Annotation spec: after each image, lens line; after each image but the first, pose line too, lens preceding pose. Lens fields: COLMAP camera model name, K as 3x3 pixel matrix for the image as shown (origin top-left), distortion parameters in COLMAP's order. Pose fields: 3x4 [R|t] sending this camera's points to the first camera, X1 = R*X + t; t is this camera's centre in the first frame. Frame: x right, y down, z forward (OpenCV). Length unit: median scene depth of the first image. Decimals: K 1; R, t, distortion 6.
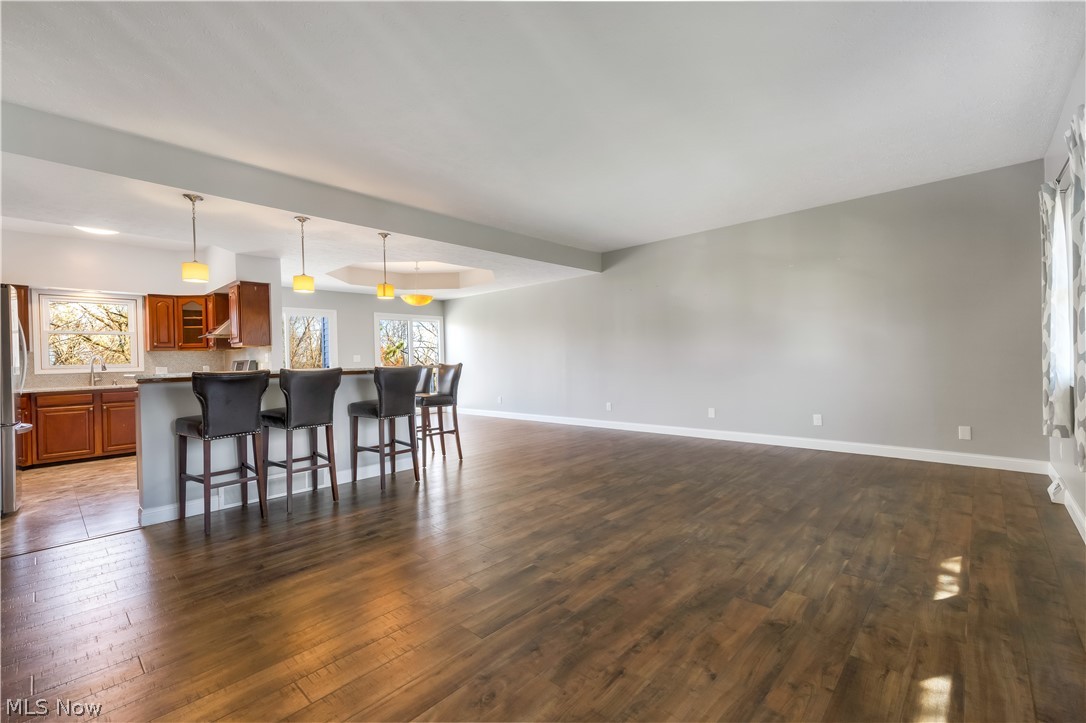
lens RADIAL K [[471.2, 0, 563.5], [0, 471.2, 359.2], [0, 0, 1]] dist [-0.000516, 0.001191]
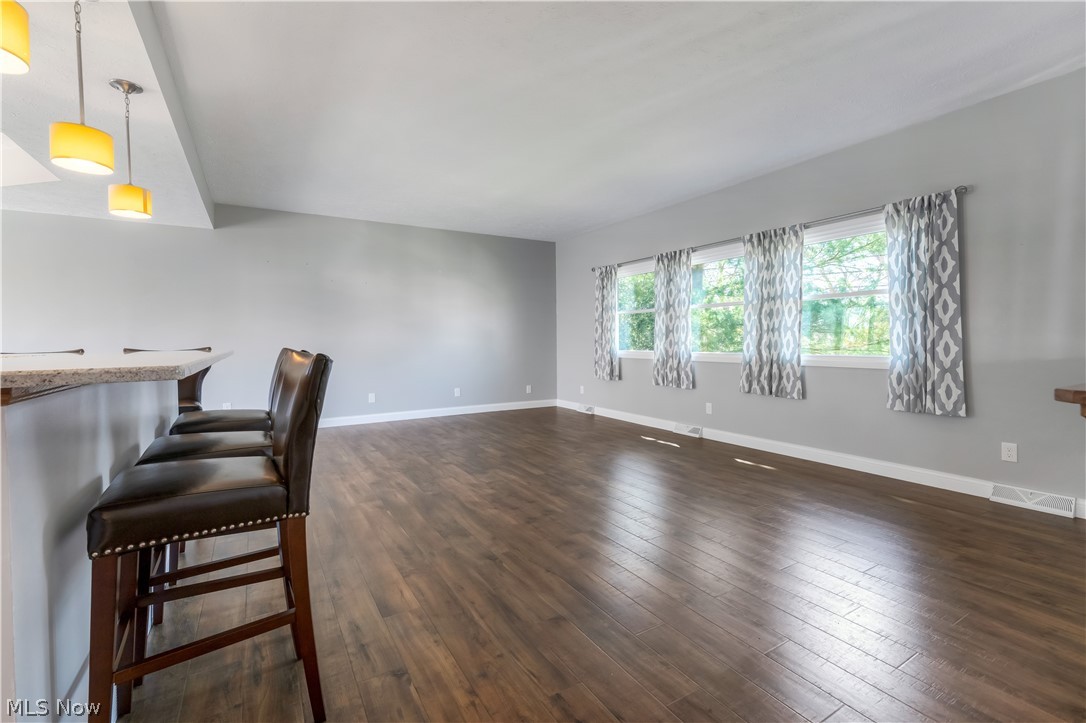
lens RADIAL K [[471.2, 0, 534.7], [0, 471.2, 357.1], [0, 0, 1]] dist [-0.000516, 0.001191]
pose [[0.299965, -0.019087, 0.953759, -1.150562], [0.002969, 0.999814, 0.019075, 0.012175], [-0.953945, -0.002890, 0.299966, 0.691598]]
